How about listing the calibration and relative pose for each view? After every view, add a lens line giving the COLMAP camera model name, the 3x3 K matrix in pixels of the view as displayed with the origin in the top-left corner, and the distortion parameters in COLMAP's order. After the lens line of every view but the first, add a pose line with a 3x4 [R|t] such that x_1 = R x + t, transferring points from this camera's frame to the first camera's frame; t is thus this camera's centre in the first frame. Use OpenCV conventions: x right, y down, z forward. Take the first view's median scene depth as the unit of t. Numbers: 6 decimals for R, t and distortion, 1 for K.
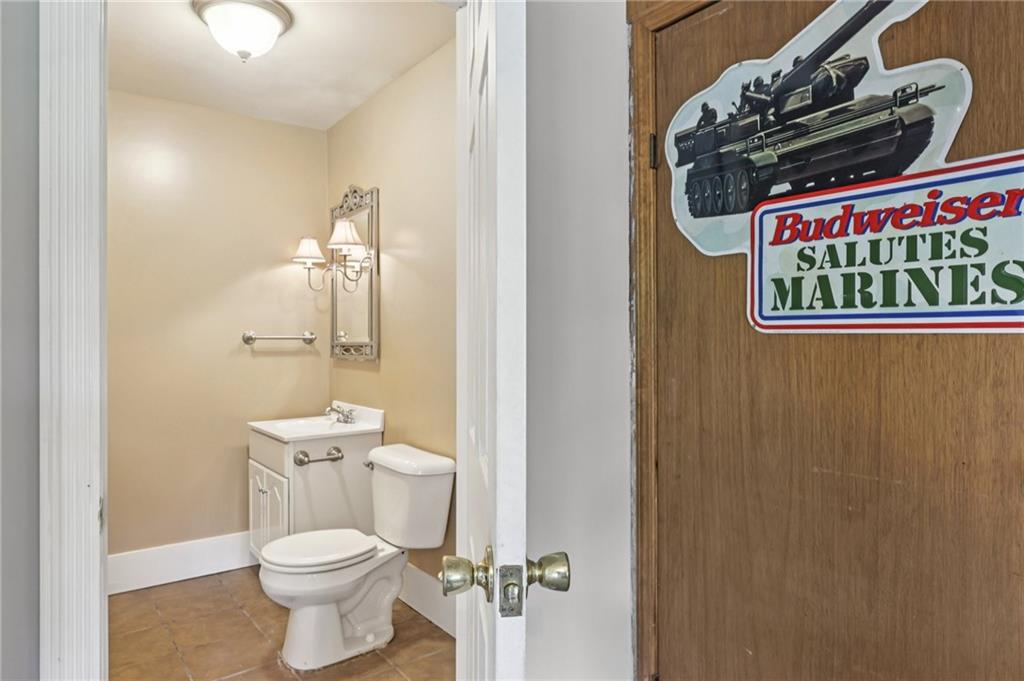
lens RADIAL K [[615.4, 0, 510.1], [0, 615.4, 340.3], [0, 0, 1]] dist [0.002337, 0.001716]
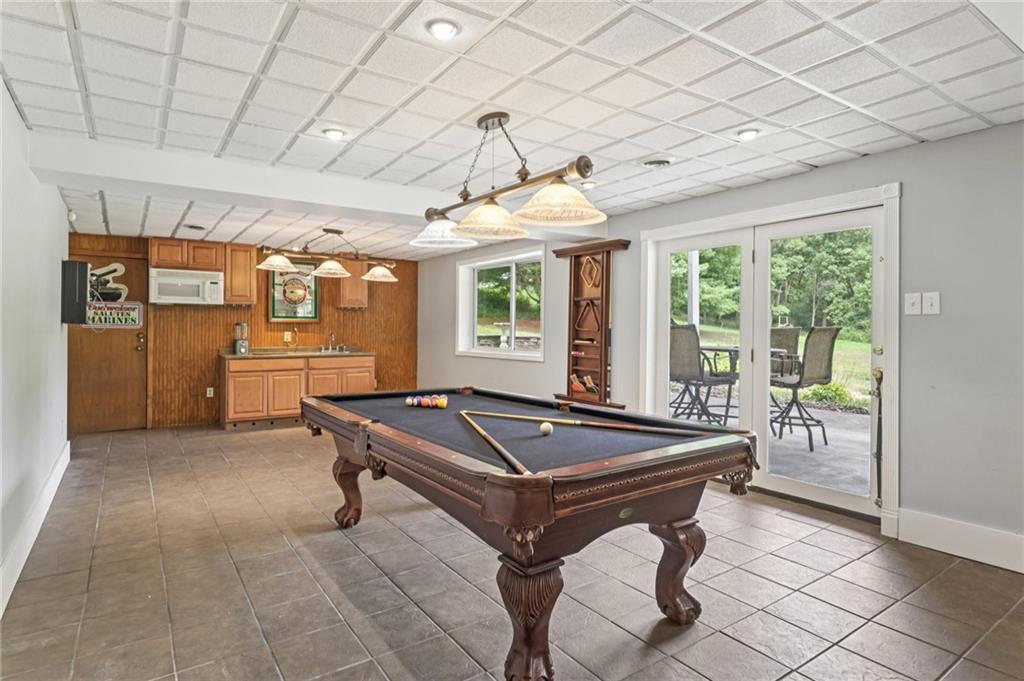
lens RADIAL K [[521.6, 0, 508.5], [0, 521.6, 336.1], [0, 0, 1]] dist [0.002286, -0.001433]
pose [[0.045128, -0.004538, 0.998971, -3.962306], [-0.002999, 0.999985, 0.004678, 0.031333], [-0.998977, -0.003207, 0.045114, -2.829156]]
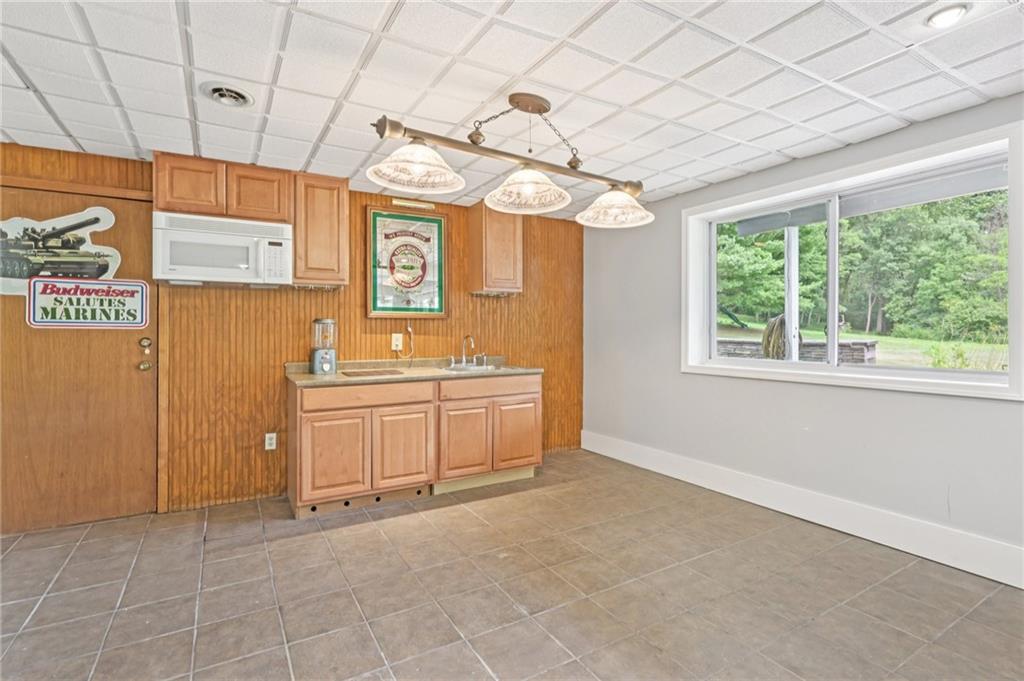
lens RADIAL K [[492.7, 0, 524.7], [0, 492.7, 331.1], [0, 0, 1]] dist [-0.005194, -0.001544]
pose [[0.126094, 0.004113, 0.992010, -1.488083], [0.003423, 0.999984, -0.004581, 0.019971], [-0.992012, 0.003973, 0.126078, -1.403865]]
